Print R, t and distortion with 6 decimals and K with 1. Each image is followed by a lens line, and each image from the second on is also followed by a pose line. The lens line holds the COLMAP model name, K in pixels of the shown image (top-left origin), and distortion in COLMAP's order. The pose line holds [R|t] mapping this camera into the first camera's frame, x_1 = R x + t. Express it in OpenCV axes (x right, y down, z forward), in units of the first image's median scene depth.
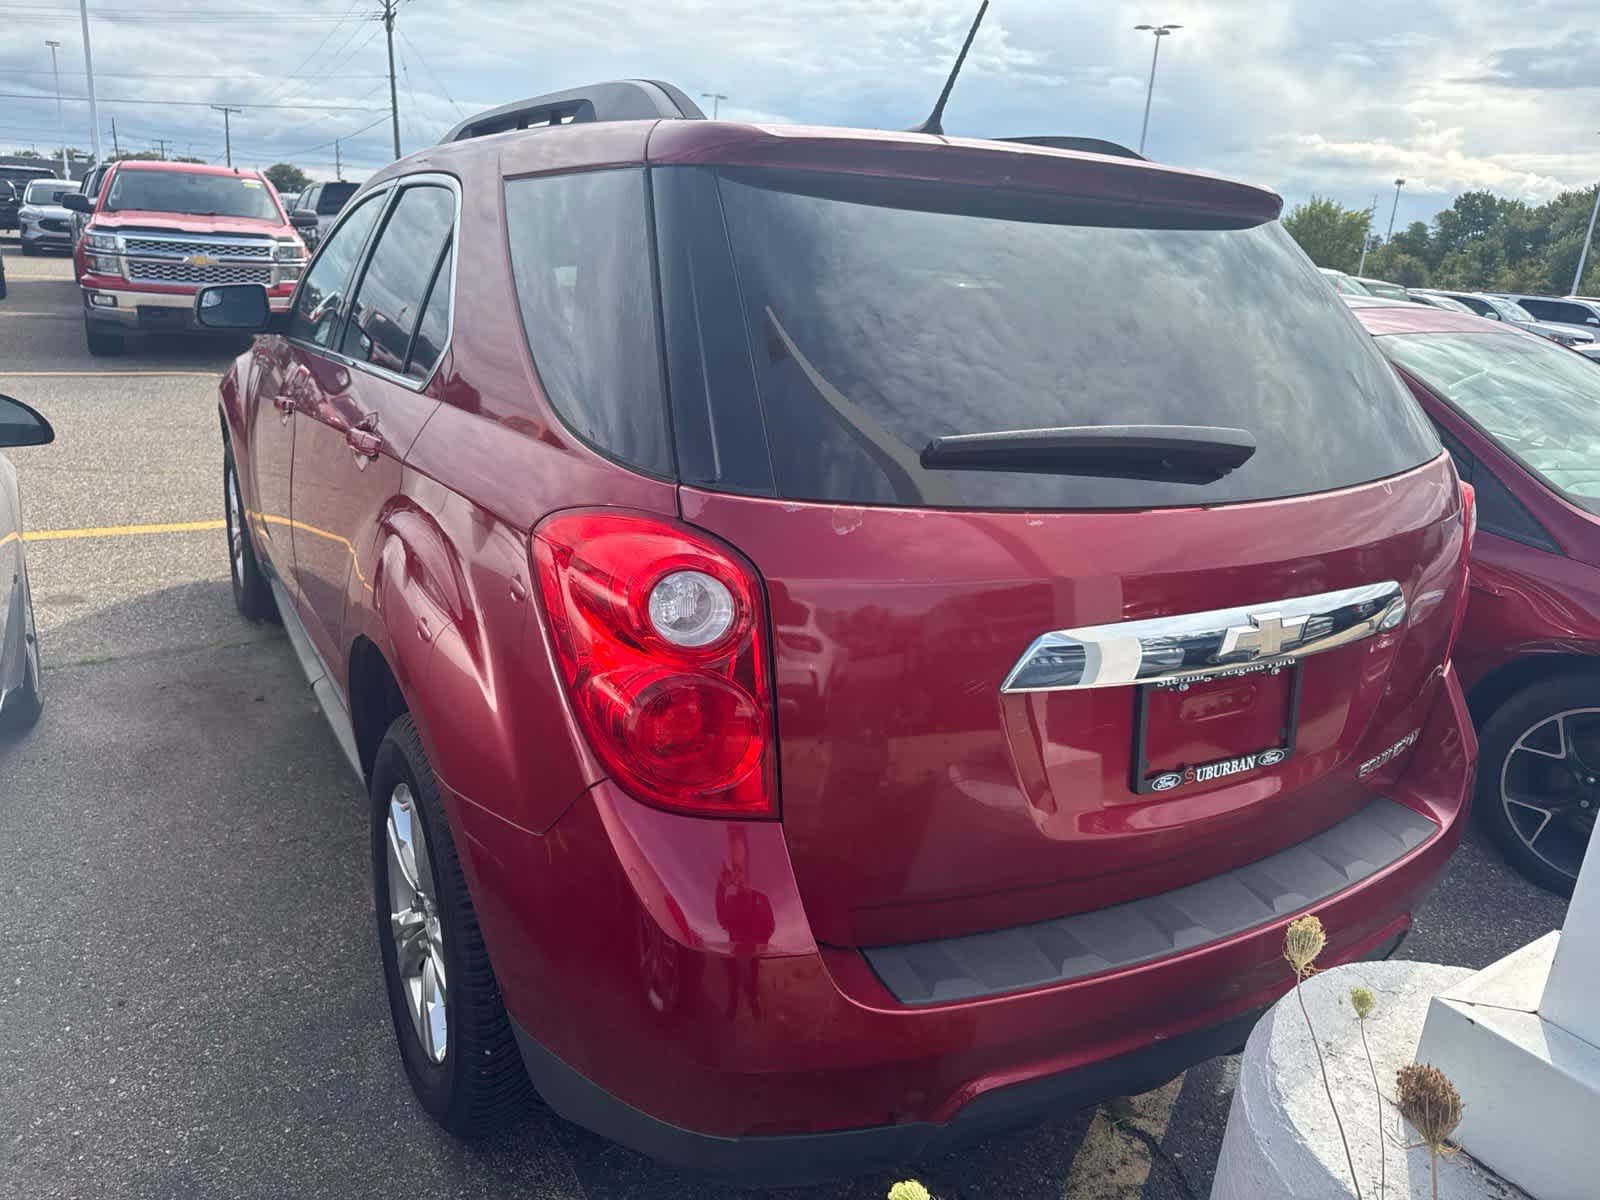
lens RADIAL K [[1141.2, 0, 796.4], [0, 1141.2, 635.6], [0, 0, 1]] dist [0.020427, -0.019766]
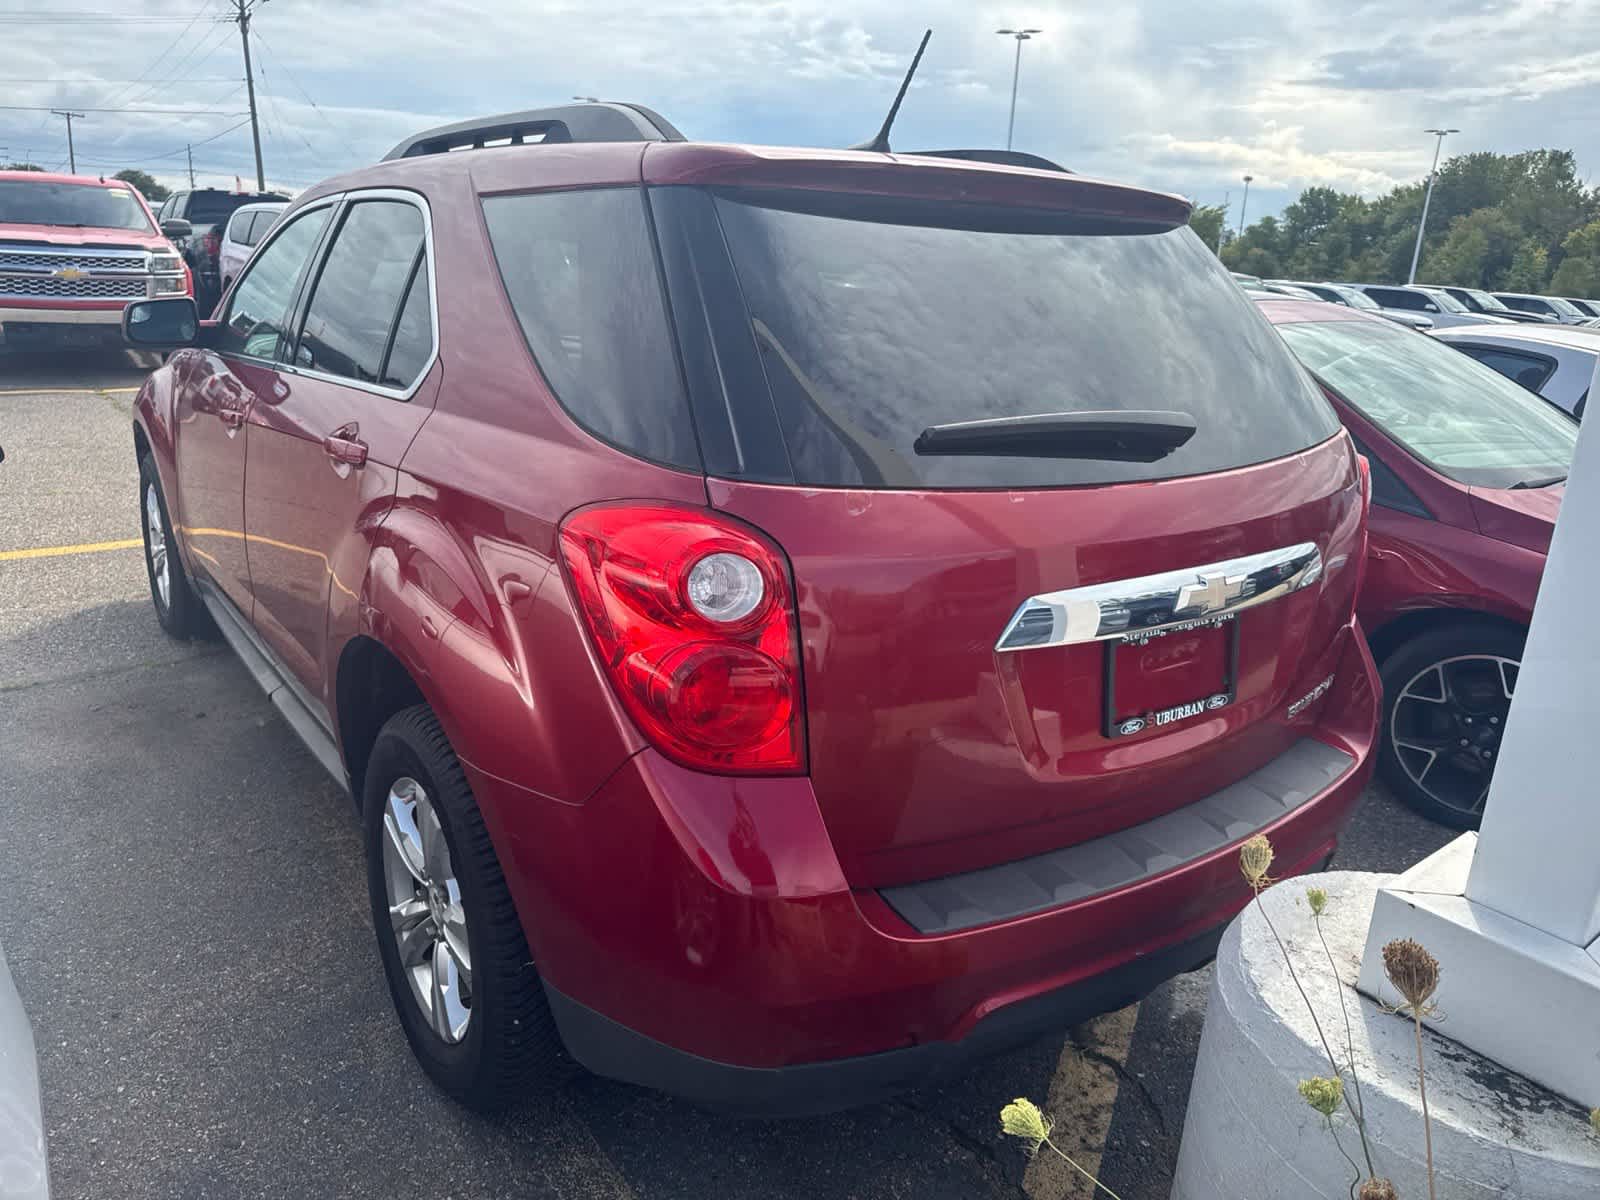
lens RADIAL K [[1141.2, 0, 798.9], [0, 1141.2, 624.8], [0, 0, 1]] dist [0.020427, -0.019766]
pose [[0.994346, -0.046604, 0.095412, -0.070005], [0.047480, 0.998848, -0.006930, 0.013090], [-0.094979, 0.011421, 0.995414, -0.059594]]
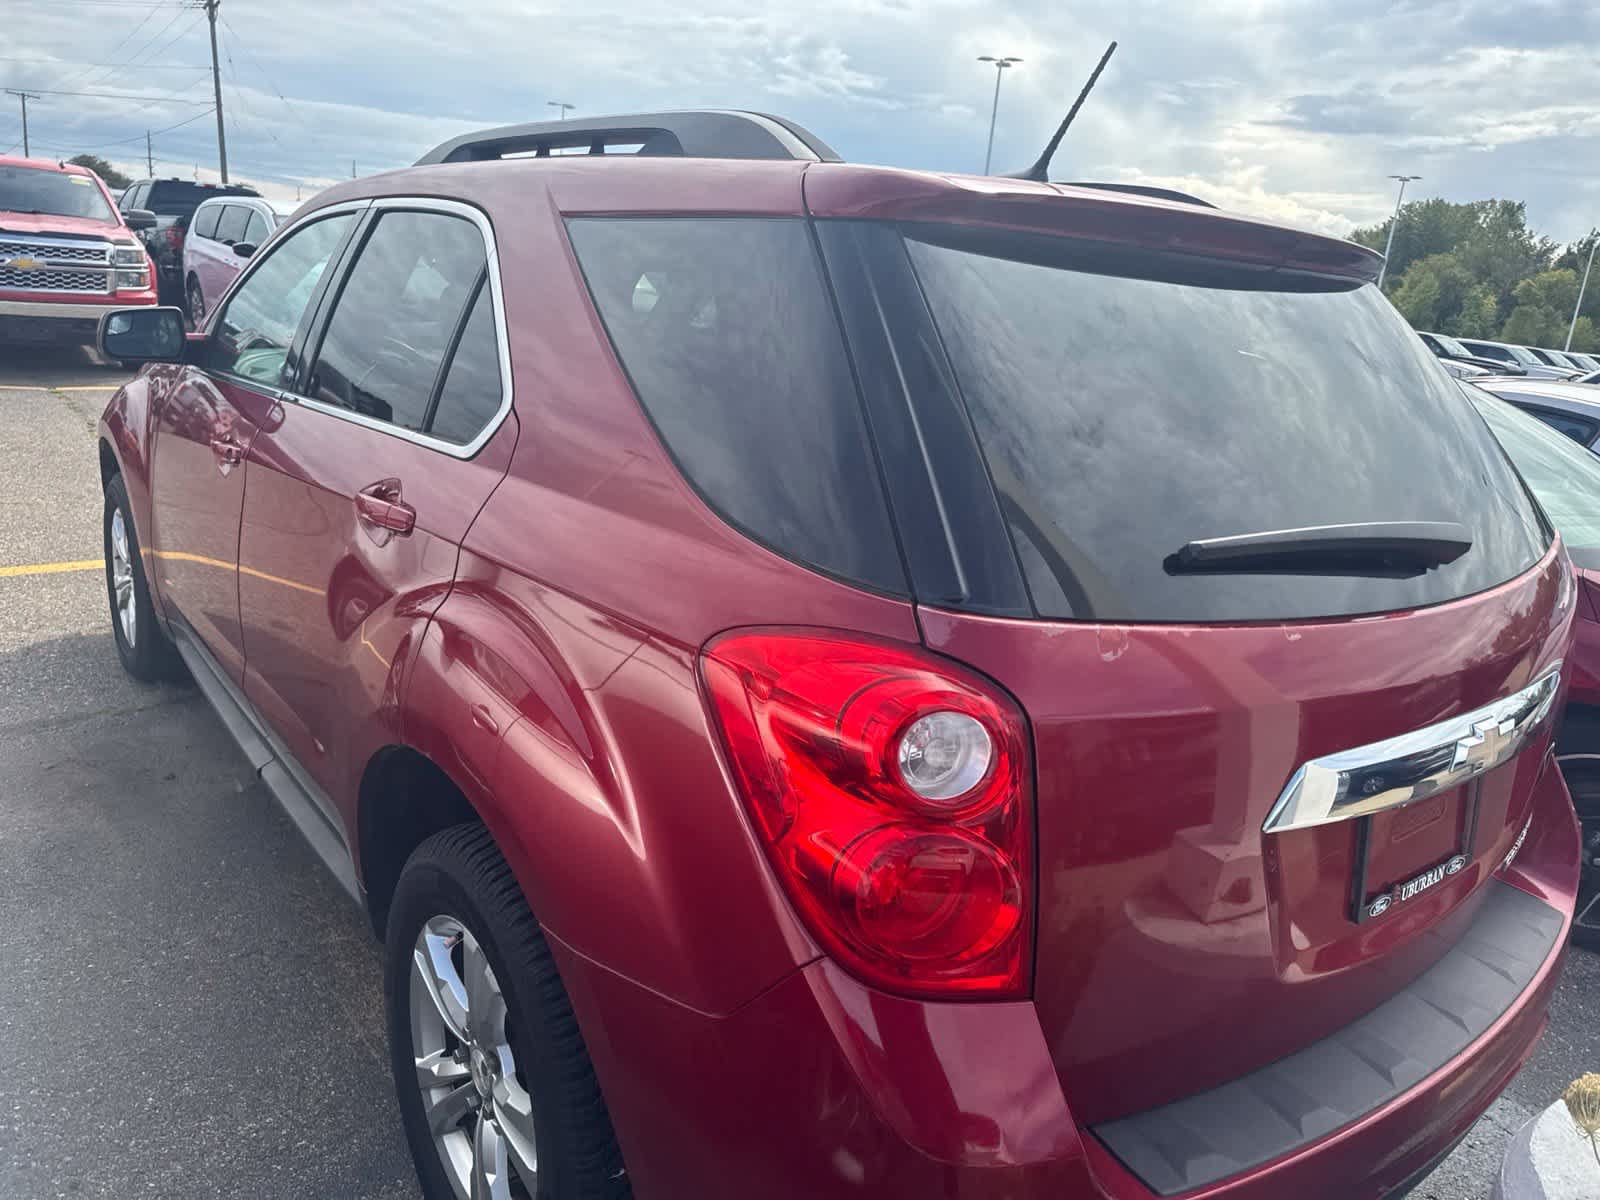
lens RADIAL K [[1141.2, 0, 799.7], [0, 1141.2, 634.1], [0, 0, 1]] dist [0.020427, -0.019766]
pose [[0.990746, -0.015655, 0.134820, -0.168722], [0.017315, 0.999788, -0.011147, -0.057168], [-0.134617, 0.013379, 0.990807, 0.099798]]
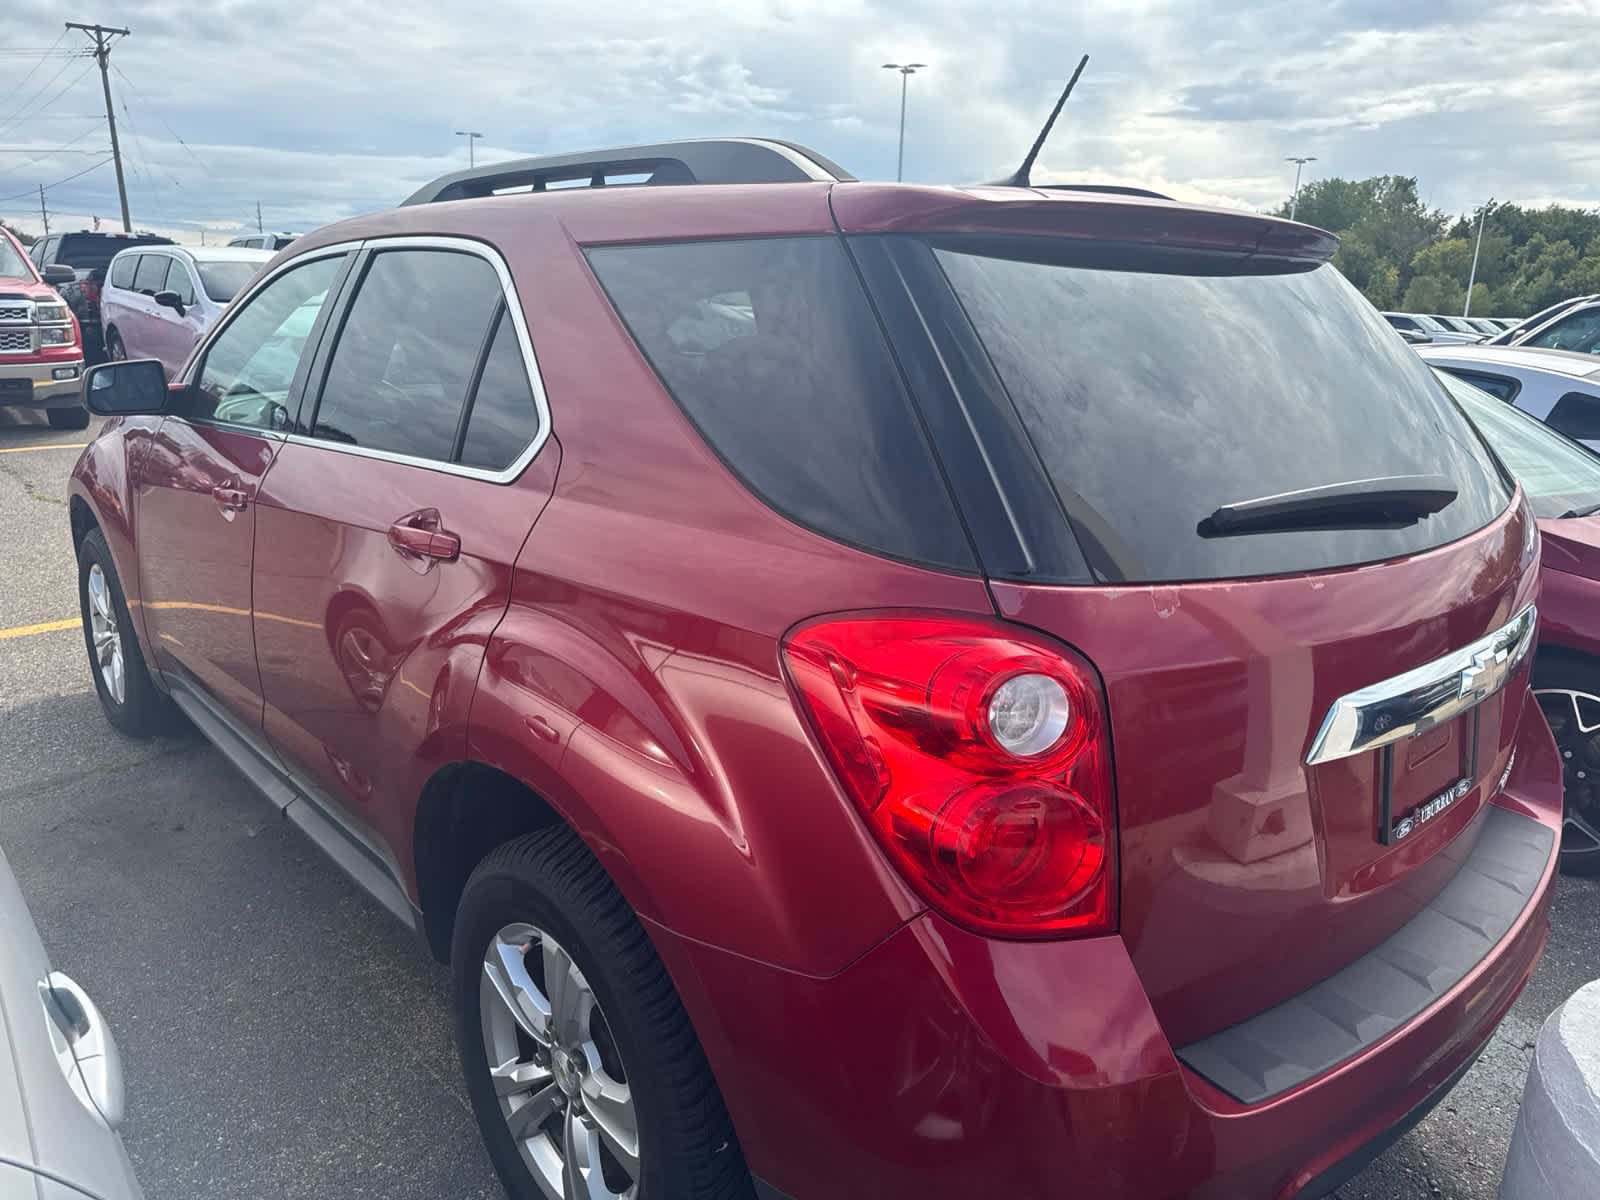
lens RADIAL K [[1141.2, 0, 806.7], [0, 1141.2, 629.3], [0, 0, 1]] dist [0.020427, -0.019766]
pose [[0.977923, -0.090747, 0.188232, -0.236325], [0.096474, 0.995104, -0.021473, -0.048618], [-0.185362, 0.039158, 0.981890, 0.070736]]
